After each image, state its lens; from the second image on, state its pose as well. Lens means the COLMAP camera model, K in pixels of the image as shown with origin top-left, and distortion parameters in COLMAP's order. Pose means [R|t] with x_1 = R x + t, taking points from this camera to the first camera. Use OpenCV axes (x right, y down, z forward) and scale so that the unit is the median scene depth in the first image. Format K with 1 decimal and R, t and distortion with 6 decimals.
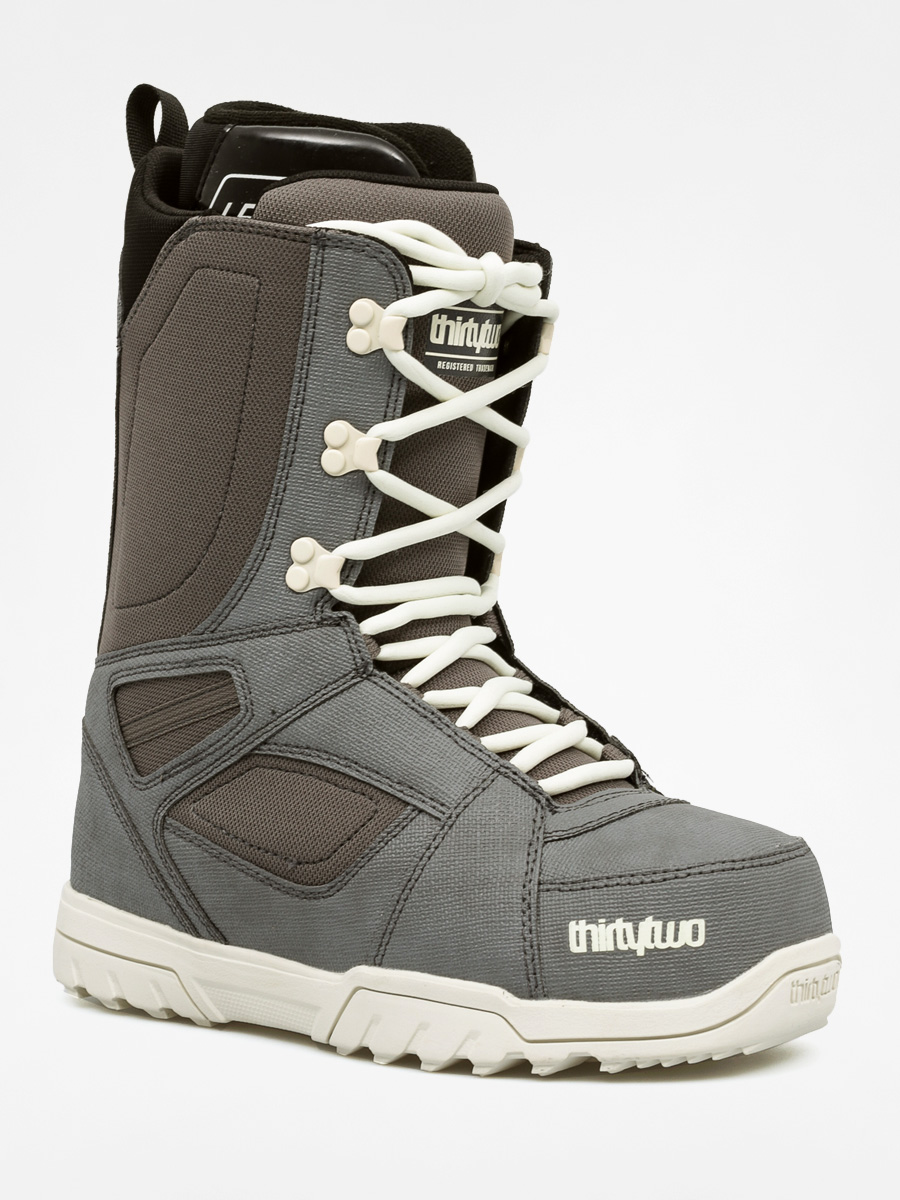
lens RADIAL K [[1688.3, 0, 450.2], [0, 1688.3, 602.7], [0, 0, 1]] dist [0.034066, 0.000000]
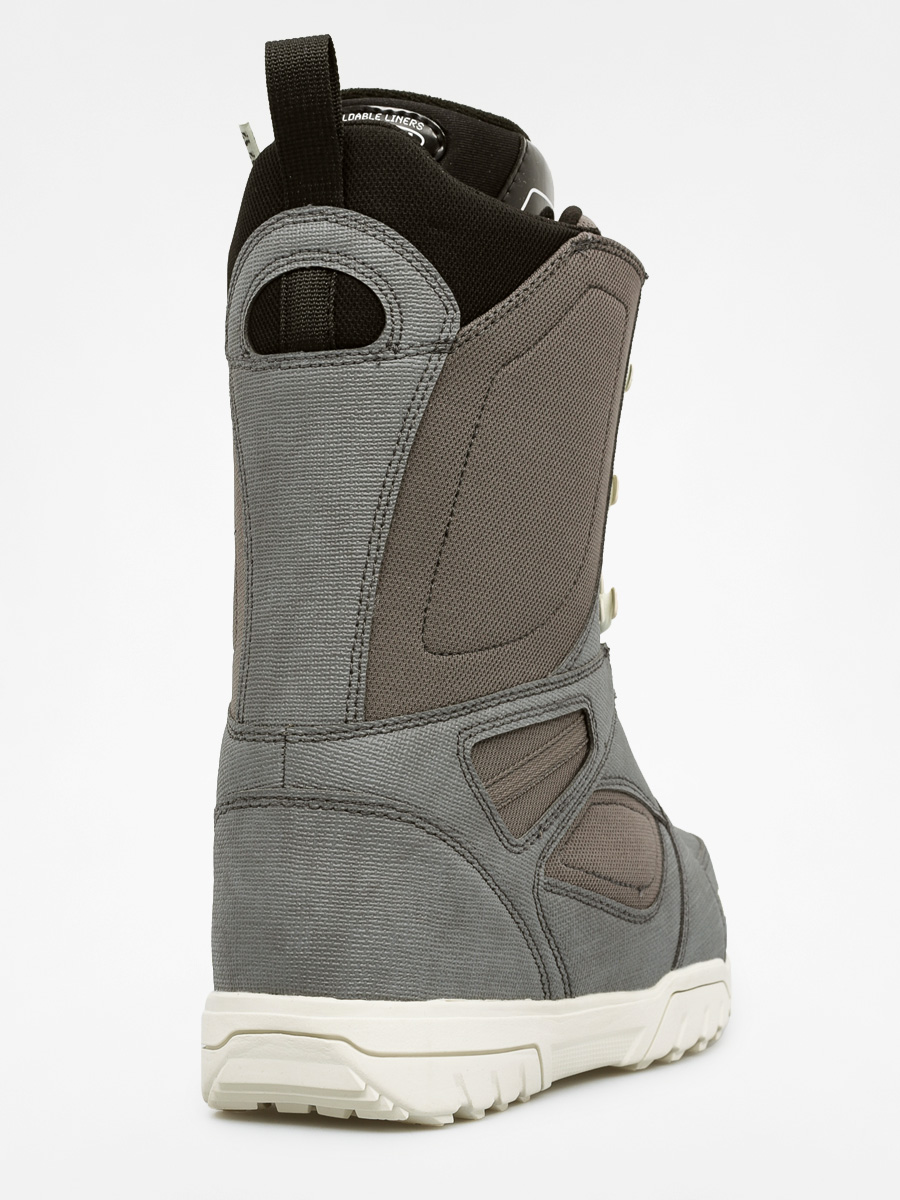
lens RADIAL K [[1688.3, 0, 450.1], [0, 1688.3, 597.0], [0, 0, 1]] dist [0.034066, 0.000000]
pose [[0.274676, -0.014856, 0.961422, -1.056970], [0.042089, 0.999108, 0.003414, -0.028935], [-0.960615, 0.039527, 0.275056, 0.792842]]
